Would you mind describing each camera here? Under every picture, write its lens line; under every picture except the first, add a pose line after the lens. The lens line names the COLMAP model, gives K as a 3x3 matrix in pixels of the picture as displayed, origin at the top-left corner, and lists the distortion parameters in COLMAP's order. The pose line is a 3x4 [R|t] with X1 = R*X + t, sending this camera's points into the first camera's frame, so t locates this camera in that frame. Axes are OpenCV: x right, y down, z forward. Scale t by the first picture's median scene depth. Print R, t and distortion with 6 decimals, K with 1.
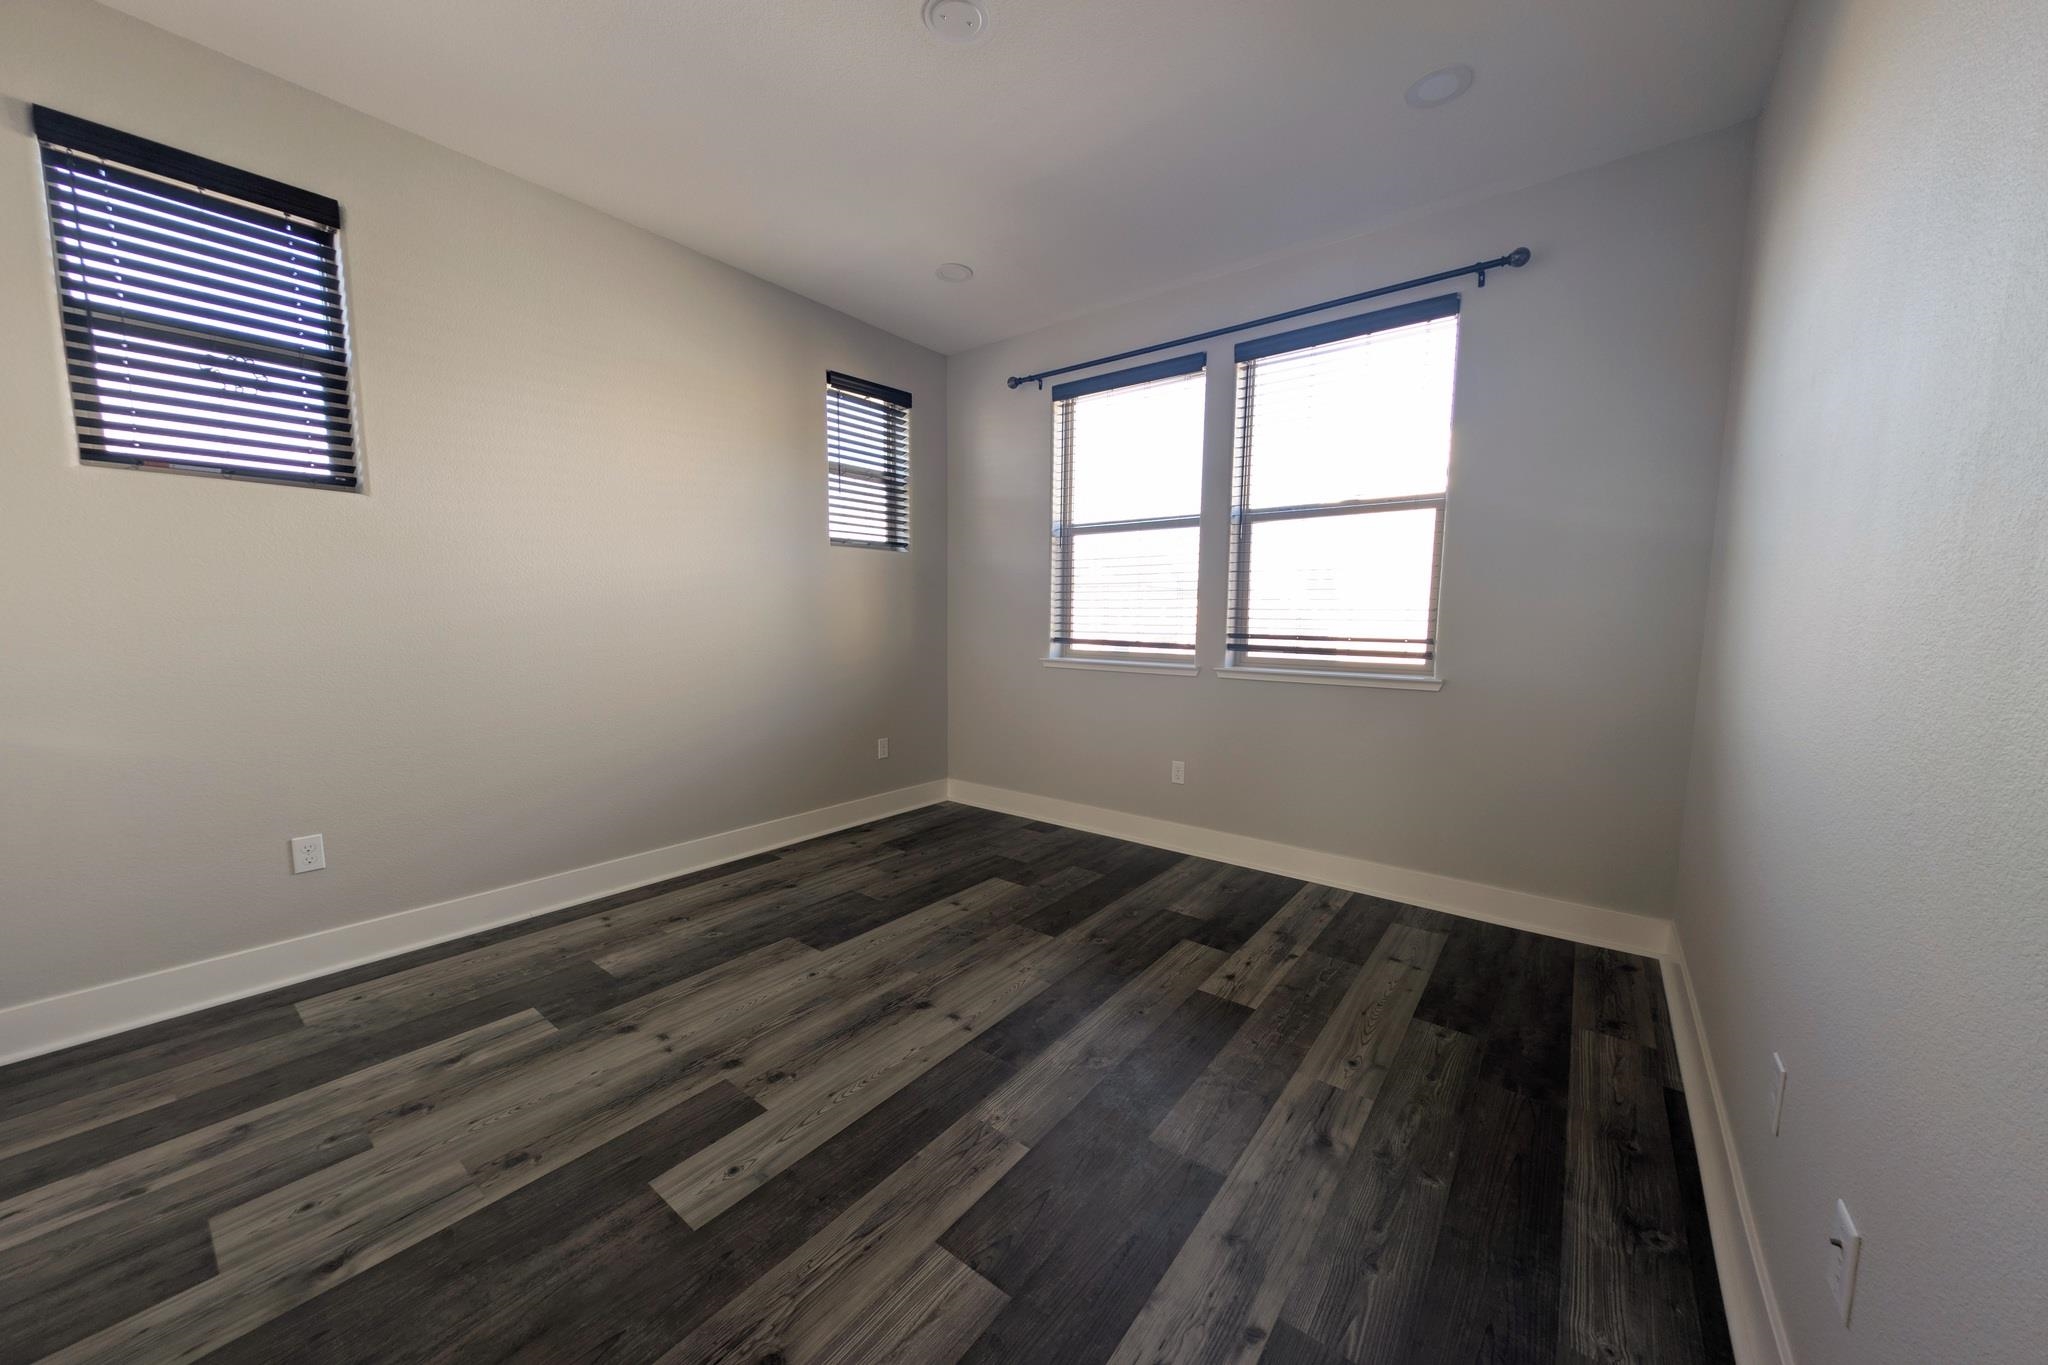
lens RADIAL K [[731.2, 0, 1009.2], [0, 731.2, 685.7], [0, 0, 1]] dist [0.006040, -0.002292]
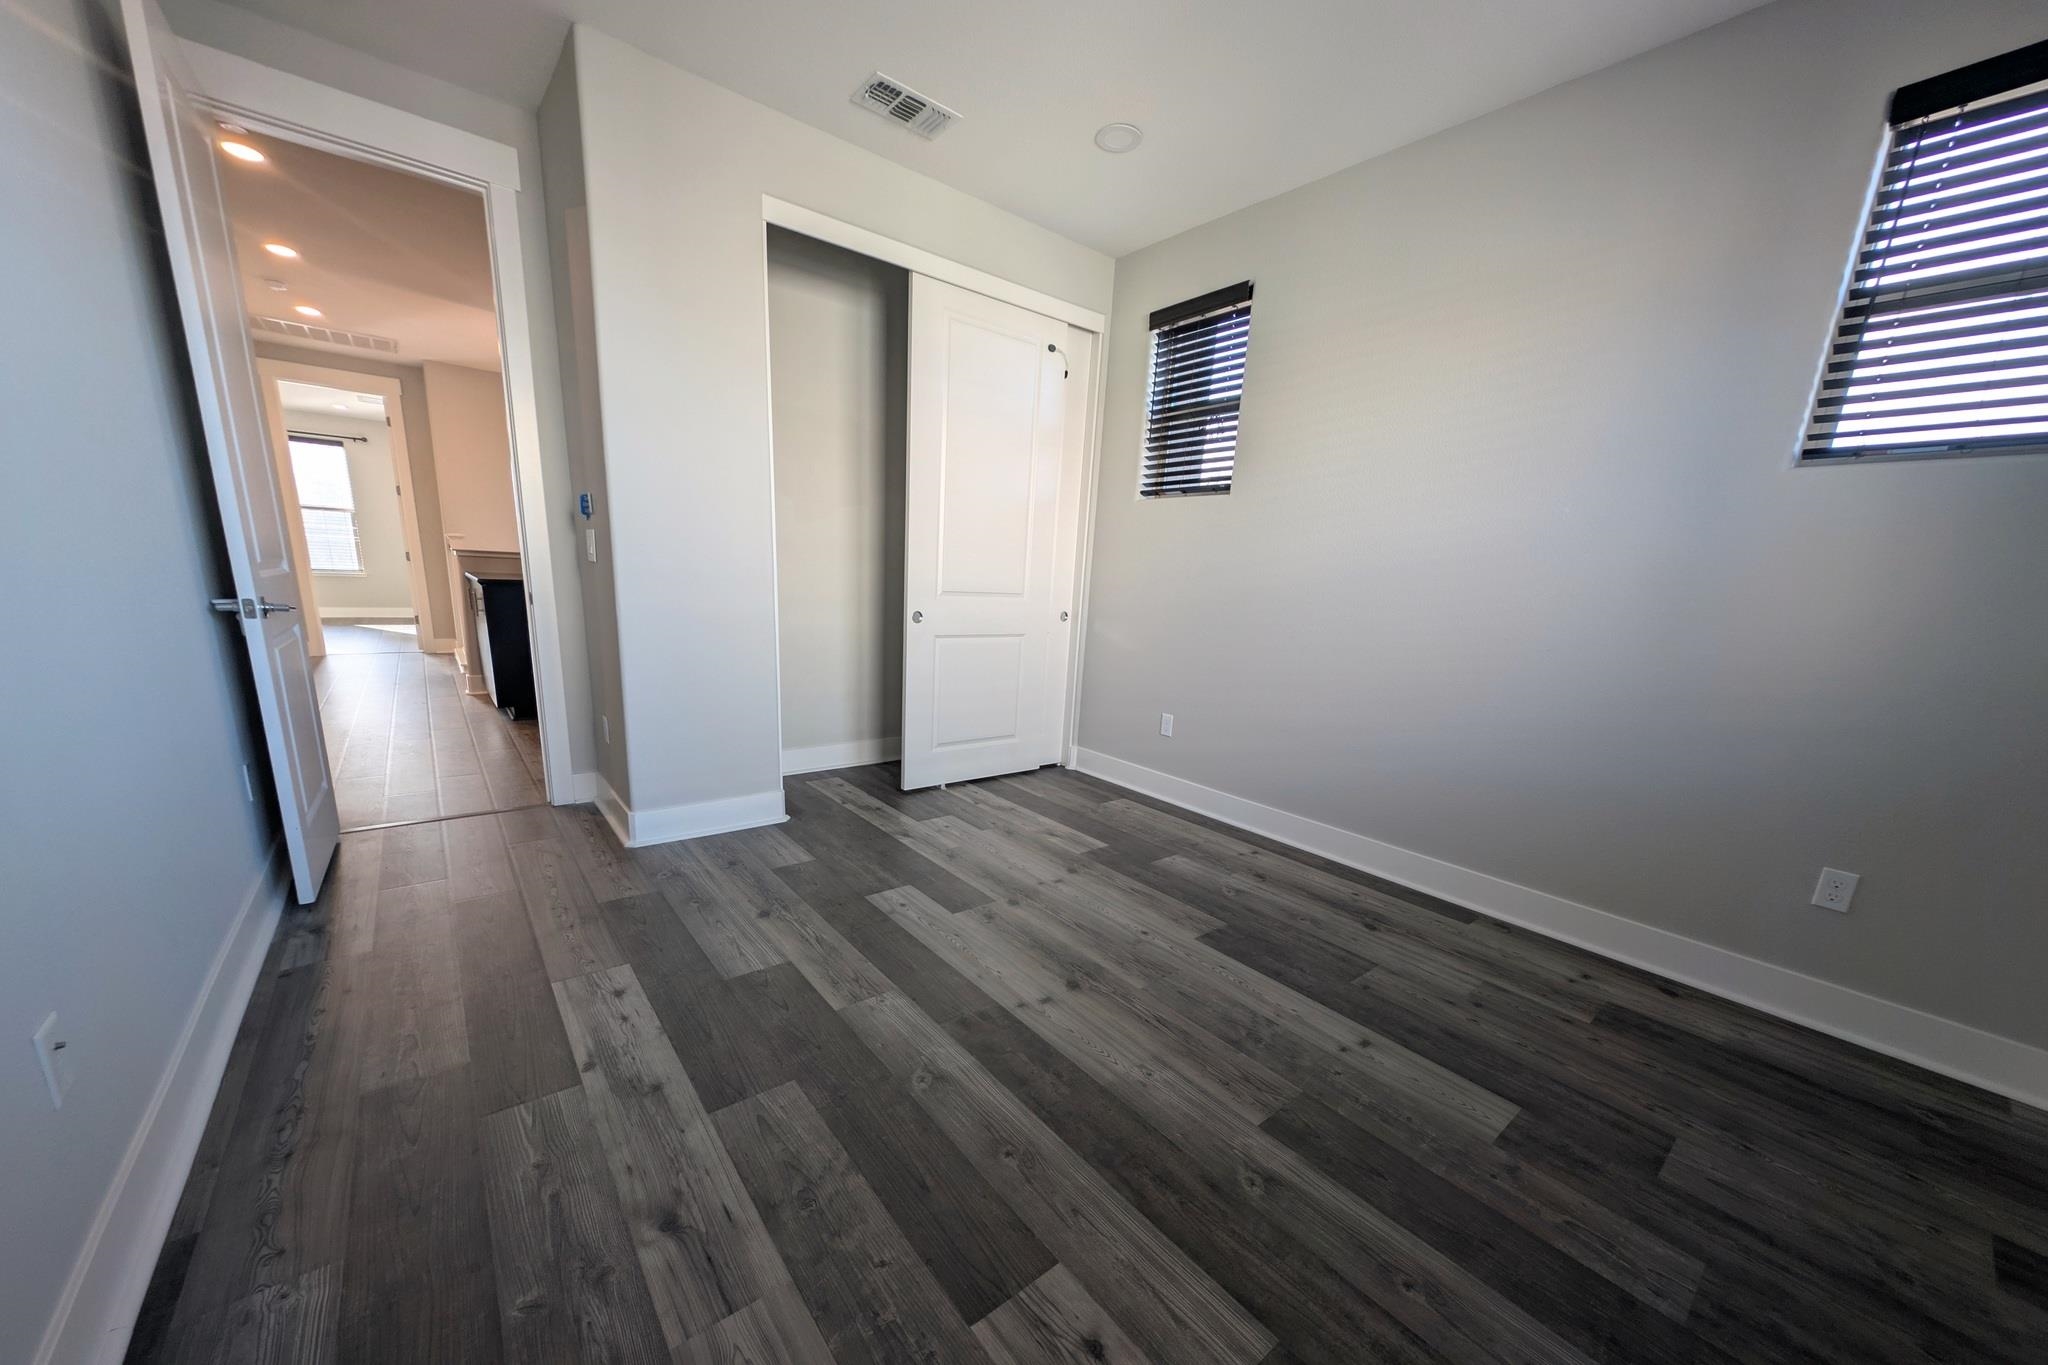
lens RADIAL K [[731.2, 0, 1018.8], [0, 731.2, 742.2], [0, 0, 1]] dist [0.006040, -0.002292]
pose [[-0.220216, 0.202014, -0.954303, 0.819671], [-0.154319, 0.958785, 0.238574, -0.085971], [0.963167, 0.199805, -0.179966, 1.161987]]
